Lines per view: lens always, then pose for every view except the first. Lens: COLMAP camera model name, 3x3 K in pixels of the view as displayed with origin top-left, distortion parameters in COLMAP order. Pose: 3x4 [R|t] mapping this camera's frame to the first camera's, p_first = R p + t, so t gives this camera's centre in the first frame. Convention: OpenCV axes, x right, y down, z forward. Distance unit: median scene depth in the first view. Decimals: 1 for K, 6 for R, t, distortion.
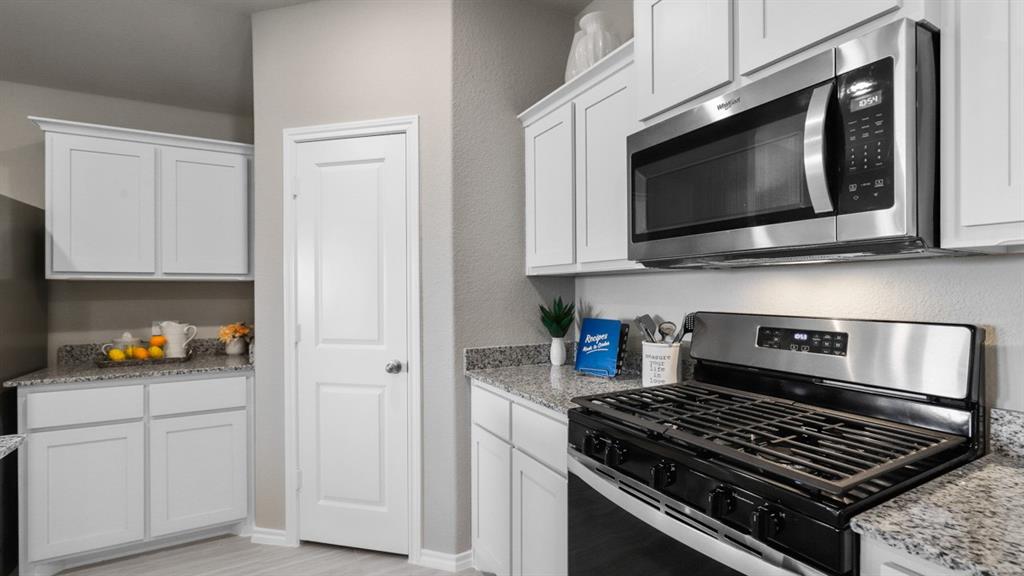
lens RADIAL K [[463.7, 0, 513.7], [0, 463.7, 292.5], [0, 0, 1]] dist [0.000426, 0.000331]
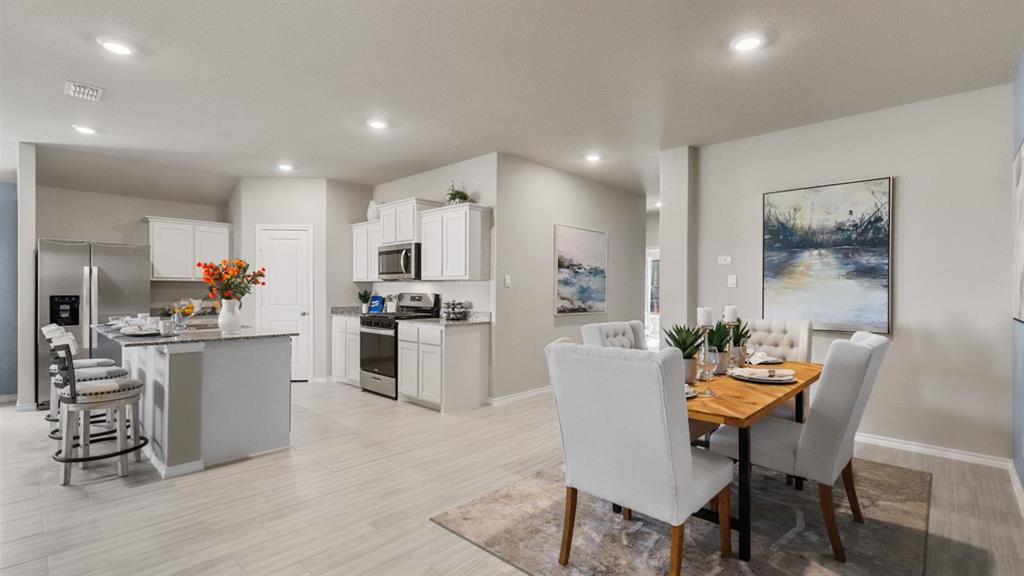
lens RADIAL K [[463.7, 0, 515.4], [0, 463.7, 291.3], [0, 0, 1]] dist [0.000426, 0.000331]
pose [[0.952234, 0.006068, 0.305308, 0.110687], [-0.007194, 0.999971, 0.002563, 0.009422], [-0.305284, -0.004637, 0.952250, -2.089910]]
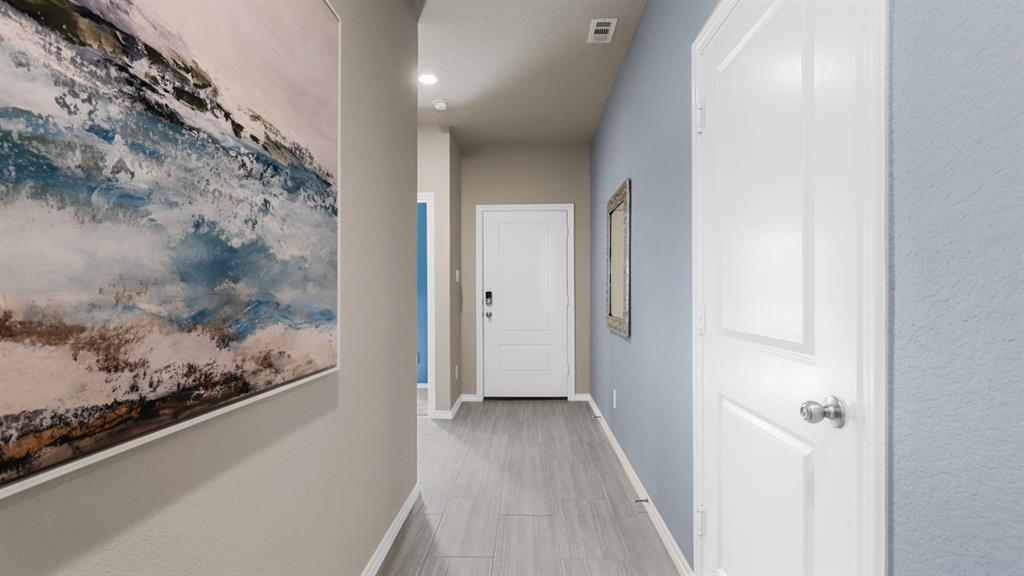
lens RADIAL K [[463.7, 0, 509.9], [0, 463.7, 295.1], [0, 0, 1]] dist [0.000426, 0.000331]
pose [[0.523036, -0.002922, 0.852306, 1.124109], [-0.002239, 0.999986, 0.004802, 0.037508], [-0.852308, -0.004420, 0.523022, -0.010001]]
